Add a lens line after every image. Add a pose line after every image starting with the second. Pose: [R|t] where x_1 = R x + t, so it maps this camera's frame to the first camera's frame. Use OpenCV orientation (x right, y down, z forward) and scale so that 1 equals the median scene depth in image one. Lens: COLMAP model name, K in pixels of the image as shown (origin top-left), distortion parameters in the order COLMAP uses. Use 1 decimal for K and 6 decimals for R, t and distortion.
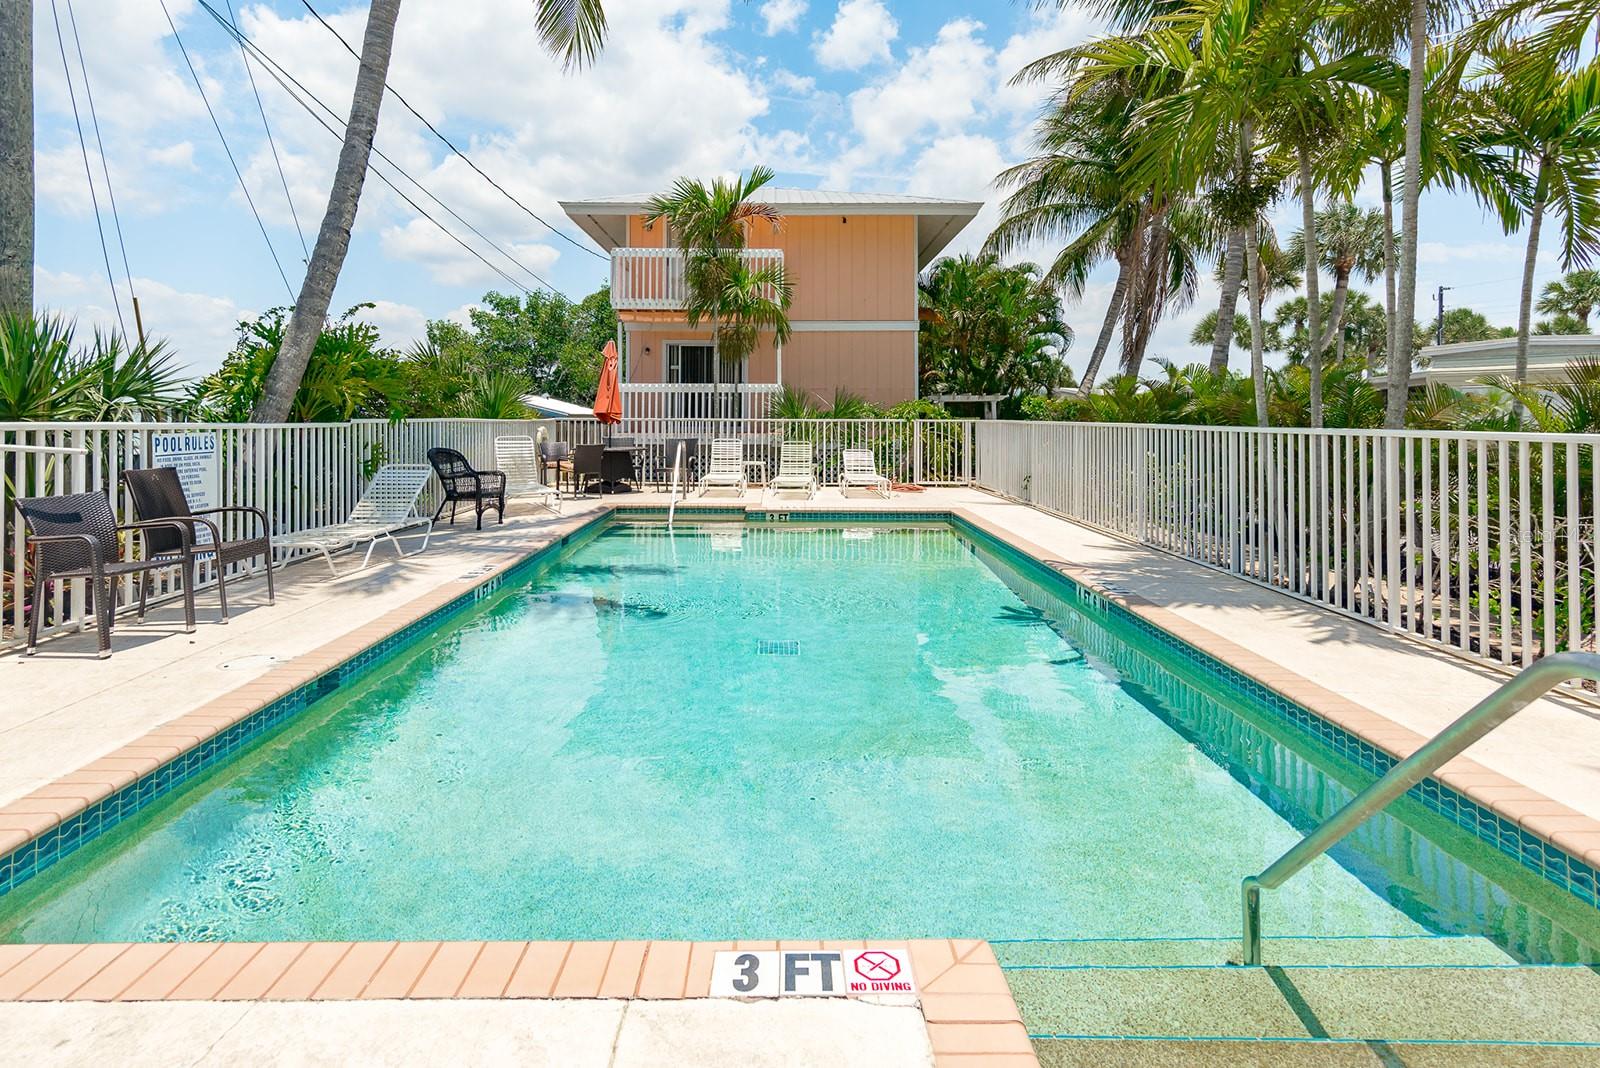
lens RADIAL K [[804.6, 0, 791.9], [0, 804.6, 398.4], [0, 0, 1]] dist [0.002959, 0.001524]
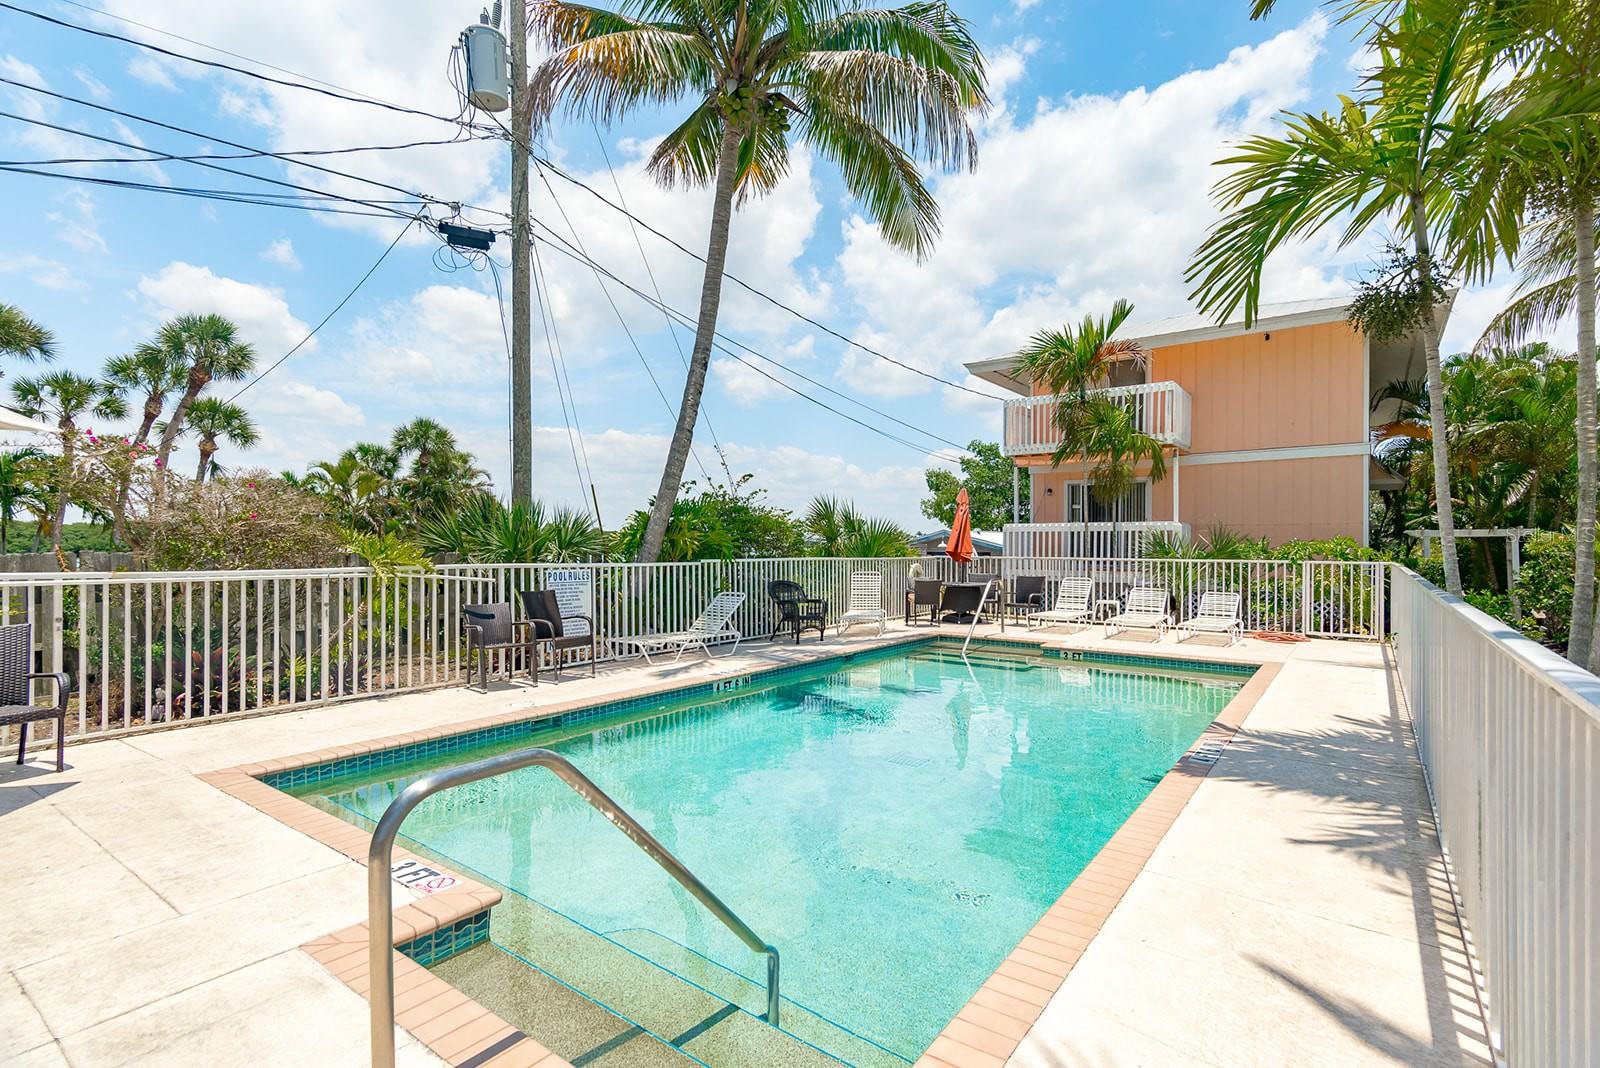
lens RADIAL K [[756.2, 0, 822.6], [0, 756.2, 569.1], [0, 0, 1]] dist [0.030435, -0.000169]
pose [[0.806569, 0.020815, -0.590773, 0.222918], [0.009934, 0.998762, 0.048751, -0.011289], [0.591056, -0.045190, 0.805364, 0.016457]]
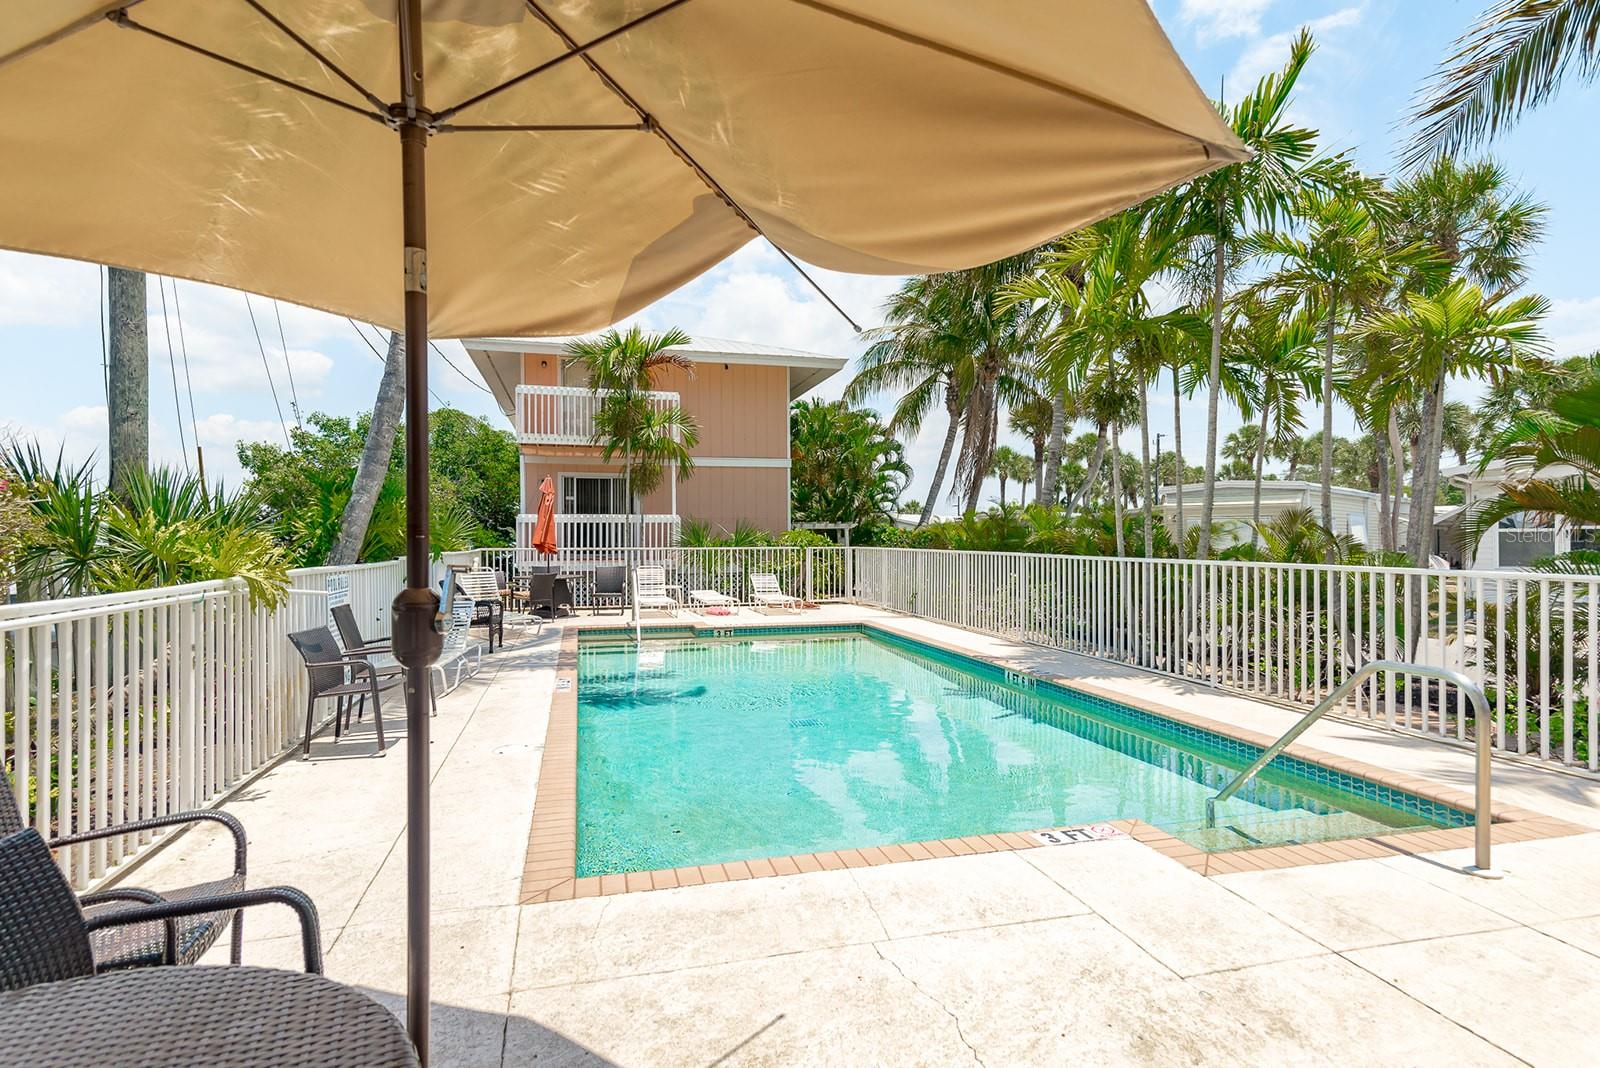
lens RADIAL K [[779.1, 0, 800.0], [0, 779.1, 534.0], [0, 0, 1]] dist [-0.011663, 0.000259]
pose [[0.966976, -0.001725, 0.254860, -0.144899], [-0.002947, 0.999835, 0.017948, -0.012967], [-0.254849, -0.018106, 0.966811, -0.092308]]
